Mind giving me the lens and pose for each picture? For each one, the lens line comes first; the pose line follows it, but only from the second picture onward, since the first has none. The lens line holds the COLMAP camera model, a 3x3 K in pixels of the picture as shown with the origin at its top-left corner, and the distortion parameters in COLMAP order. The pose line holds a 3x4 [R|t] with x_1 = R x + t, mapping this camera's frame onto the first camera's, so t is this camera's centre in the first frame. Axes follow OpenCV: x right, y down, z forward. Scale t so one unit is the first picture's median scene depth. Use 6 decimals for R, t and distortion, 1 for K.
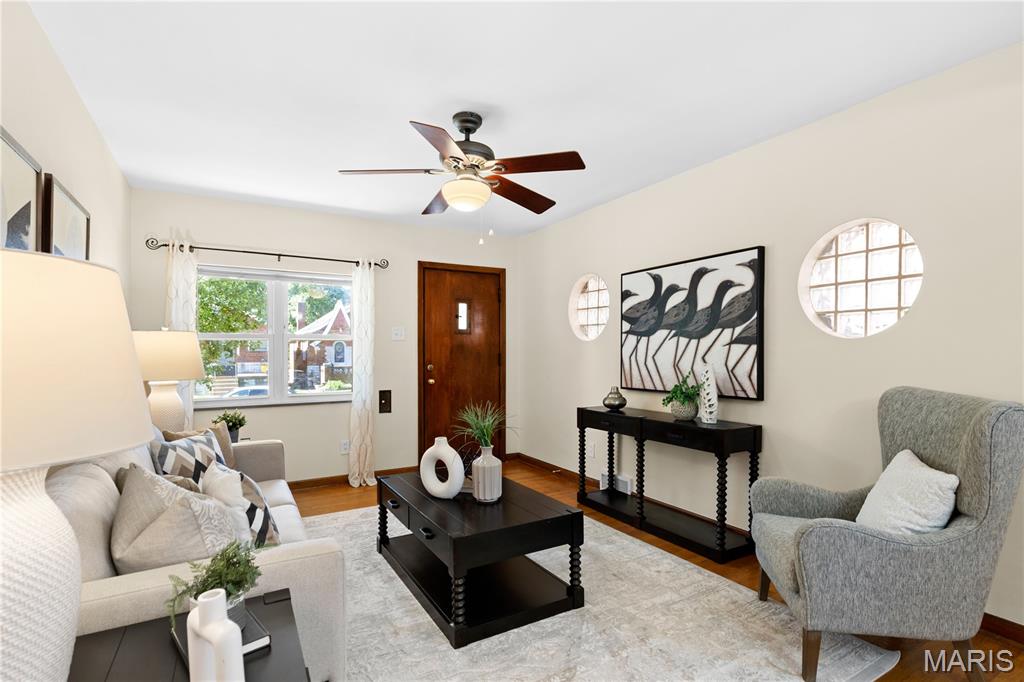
lens RADIAL K [[497.6, 0, 517.3], [0, 497.6, 353.3], [0, 0, 1]] dist [0.004866, 0.000547]
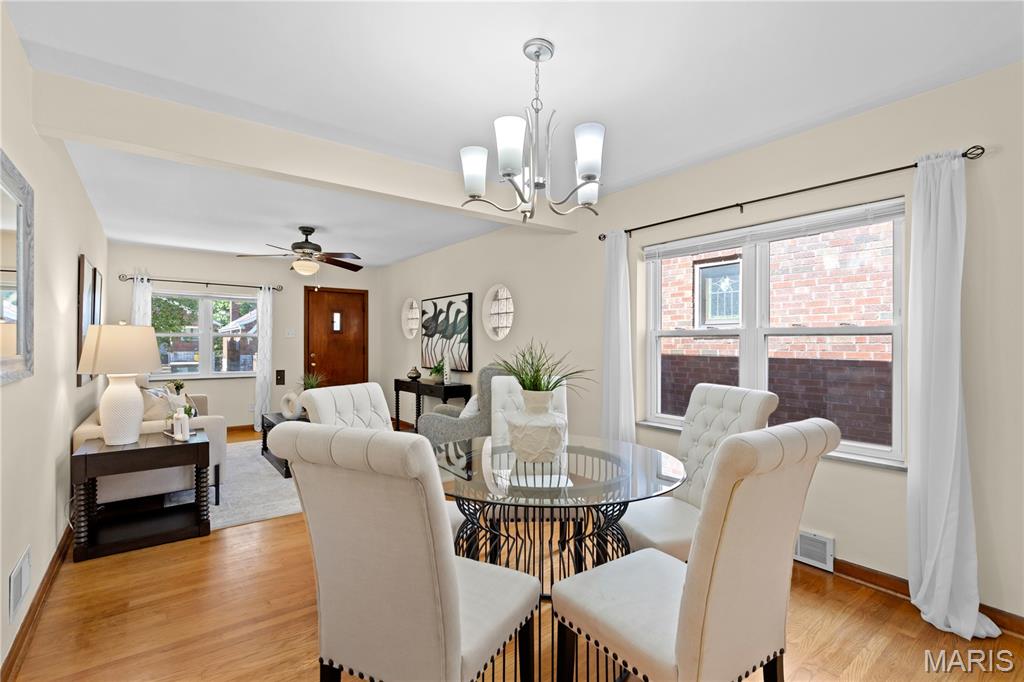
lens RADIAL K [[471.3, 0, 508.1], [0, 471.3, 341.5], [0, 0, 1]] dist [0.002646, -0.001169]
pose [[0.993550, 0.005964, 0.113235, 0.327278], [-0.005290, 0.999966, -0.006255, -0.010150], [-0.113268, 0.005616, 0.993549, -0.643520]]
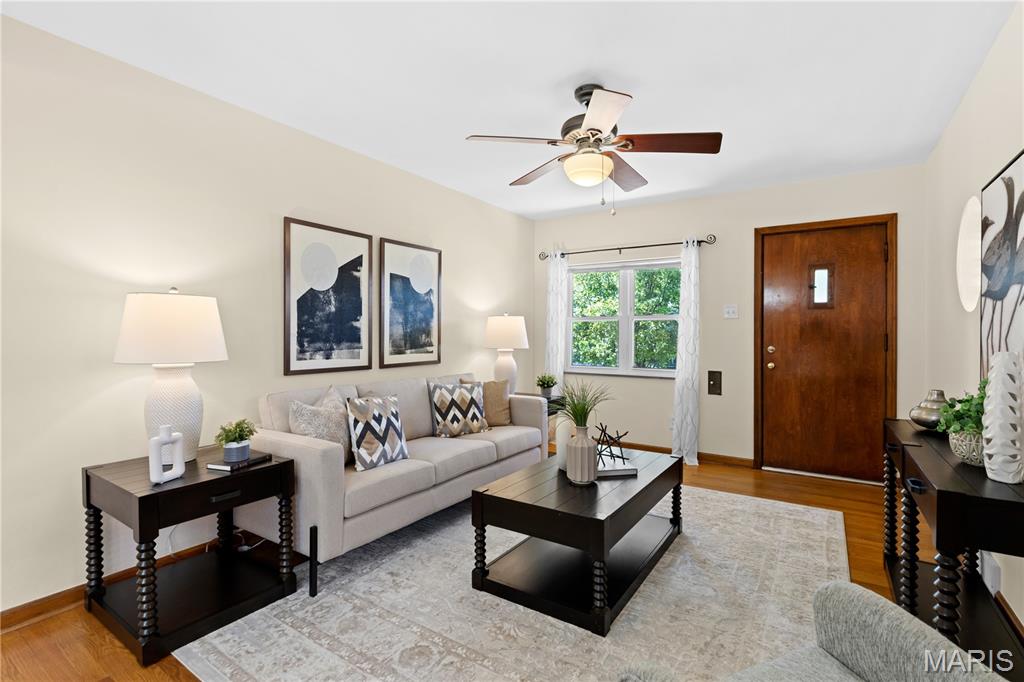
lens RADIAL K [[471.3, 0, 518.6], [0, 471.3, 334.0], [0, 0, 1]] dist [0.002646, -0.001169]
pose [[0.450844, 0.005759, -0.892584, 0.457270], [-0.007563, 0.999968, 0.002631, 0.004277], [0.892571, 0.005565, 0.450873, 0.312377]]
